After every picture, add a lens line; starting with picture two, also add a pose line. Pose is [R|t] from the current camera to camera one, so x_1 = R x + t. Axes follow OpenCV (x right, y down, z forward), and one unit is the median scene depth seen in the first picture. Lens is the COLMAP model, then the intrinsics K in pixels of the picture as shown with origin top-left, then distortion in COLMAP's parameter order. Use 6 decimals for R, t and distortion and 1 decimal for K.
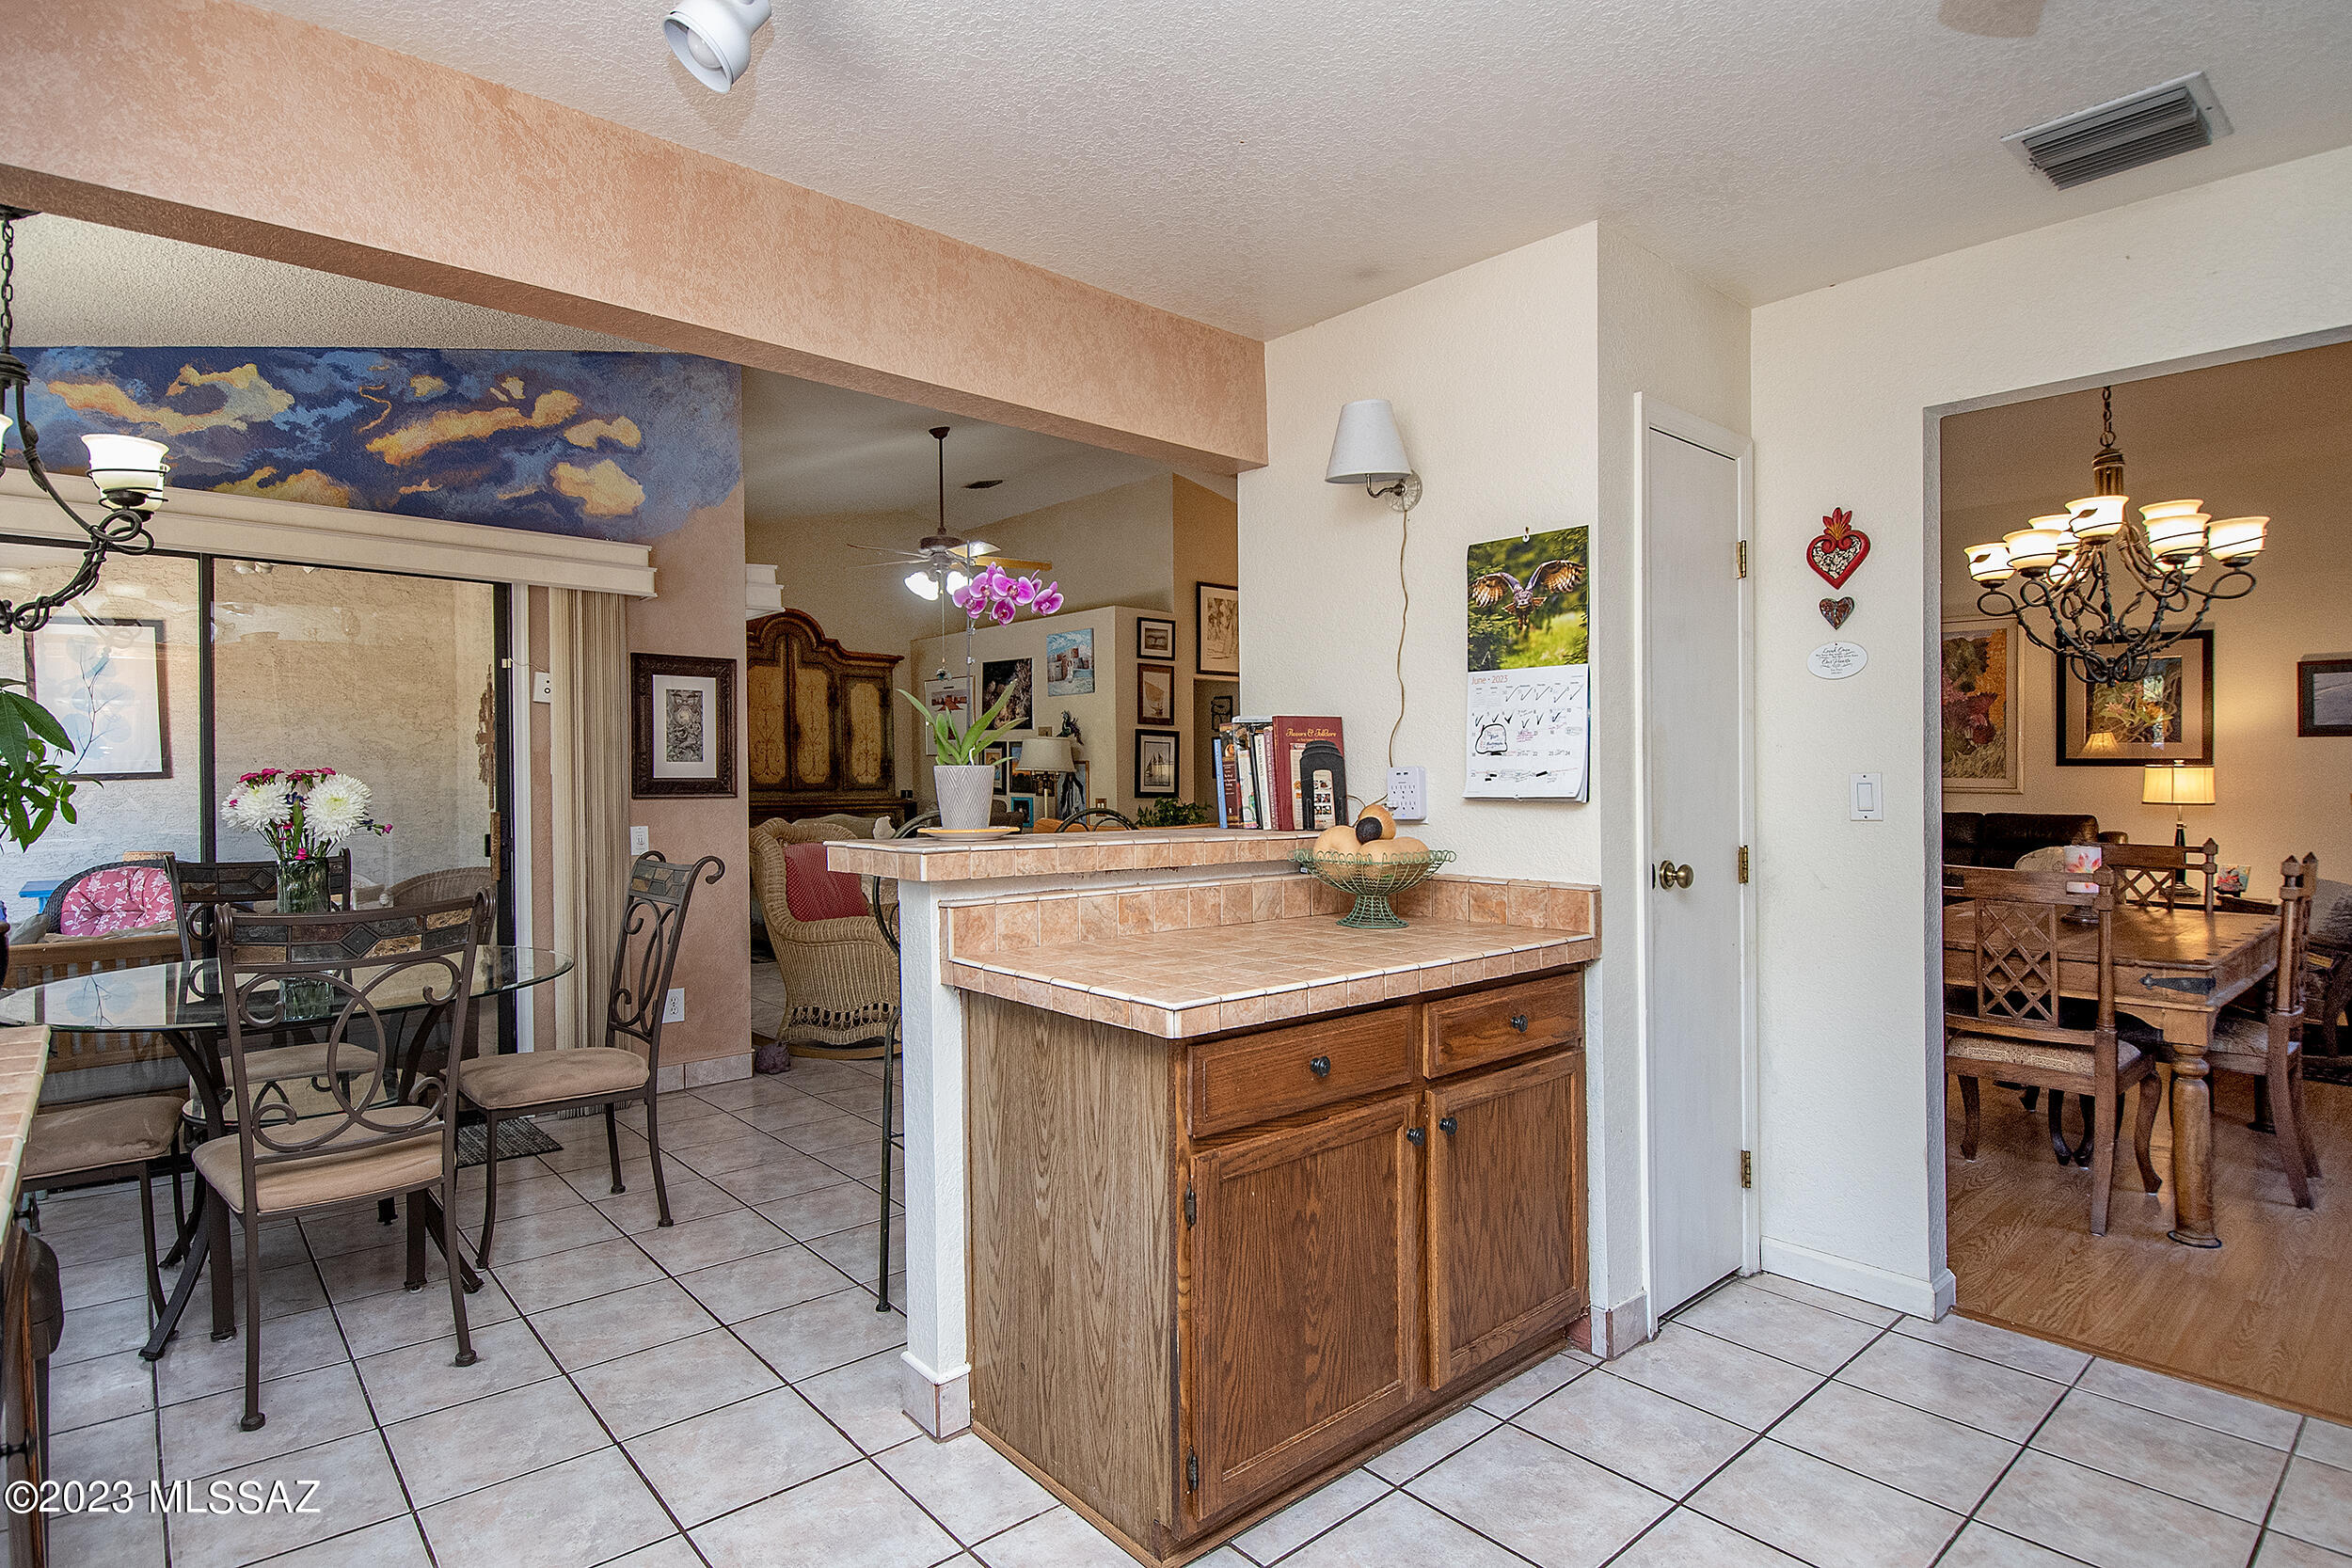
lens RADIAL K [[1201.2, 0, 1176.0], [0, 1201.2, 784.0], [0, 0, 1]] dist [0.004540, 0.000699]
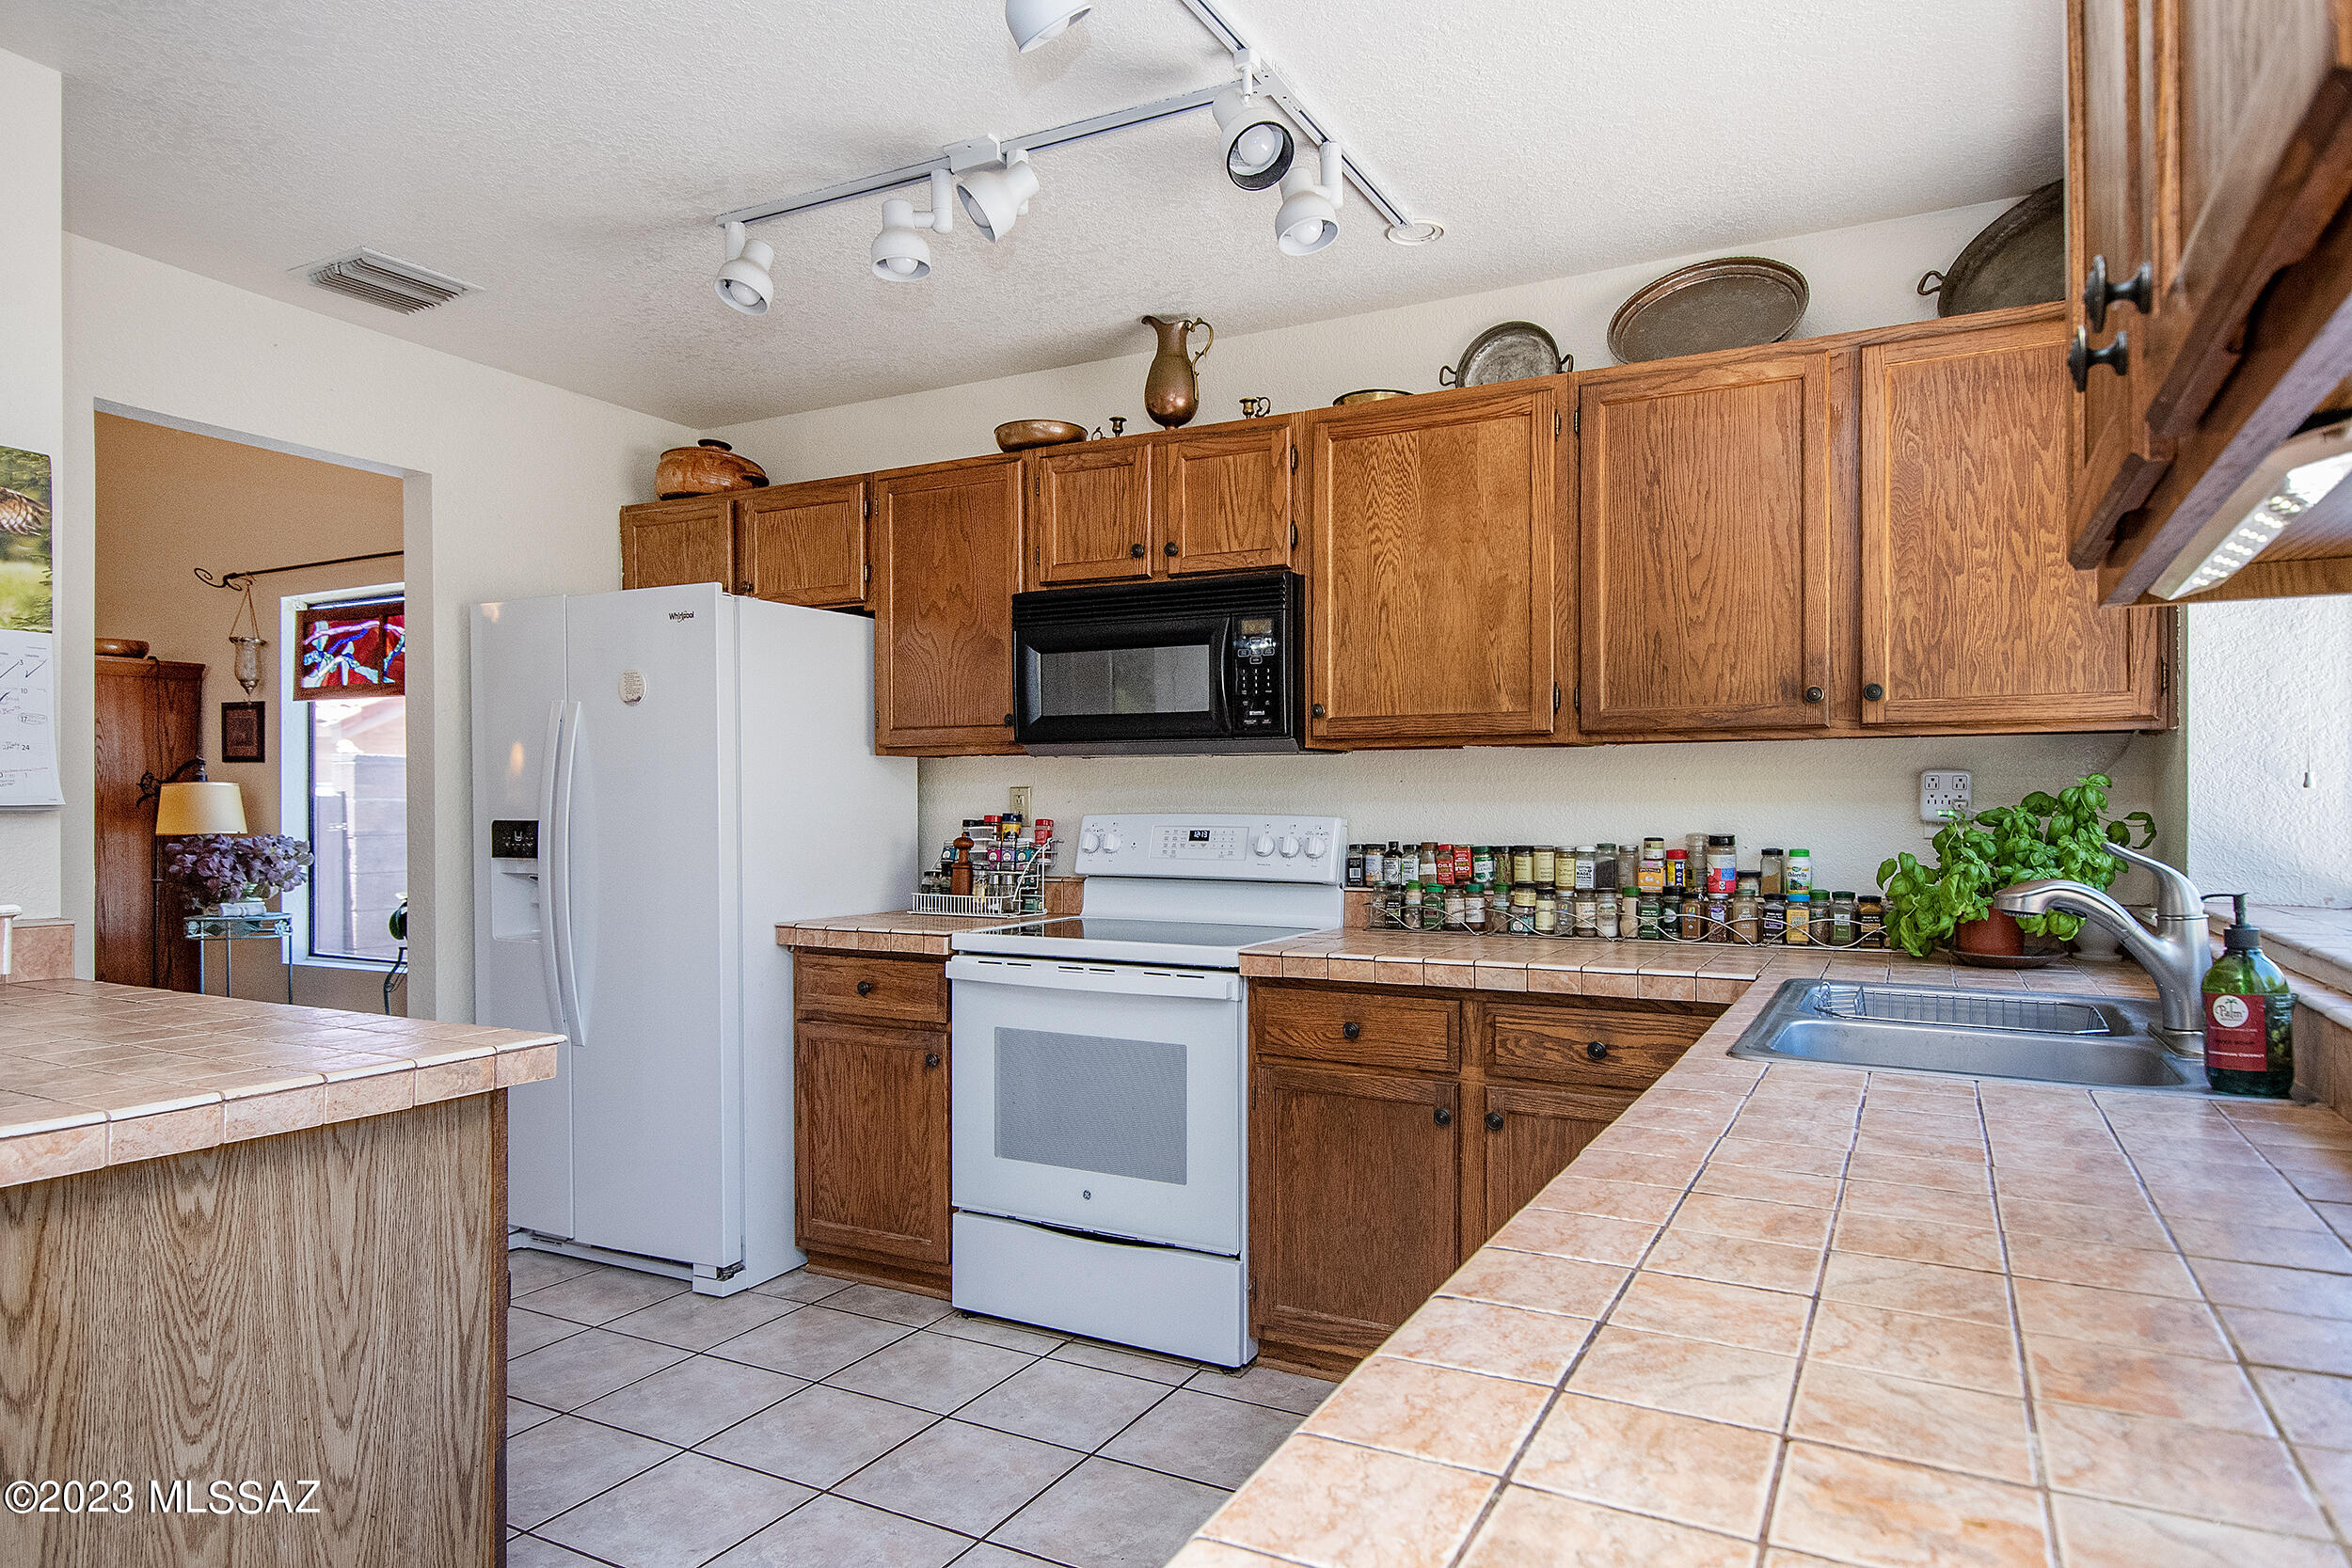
lens RADIAL K [[1402.5, 0, 1176.0], [0, 1402.5, 784.0], [0, 0, 1]] dist [0.003191, 0.000314]
pose [[-0.354684, 0.013529, 0.934888, -0.879369], [0.004179, 0.999908, -0.012885, 0.012692], [-0.934977, -0.000663, -0.354708, 0.747340]]
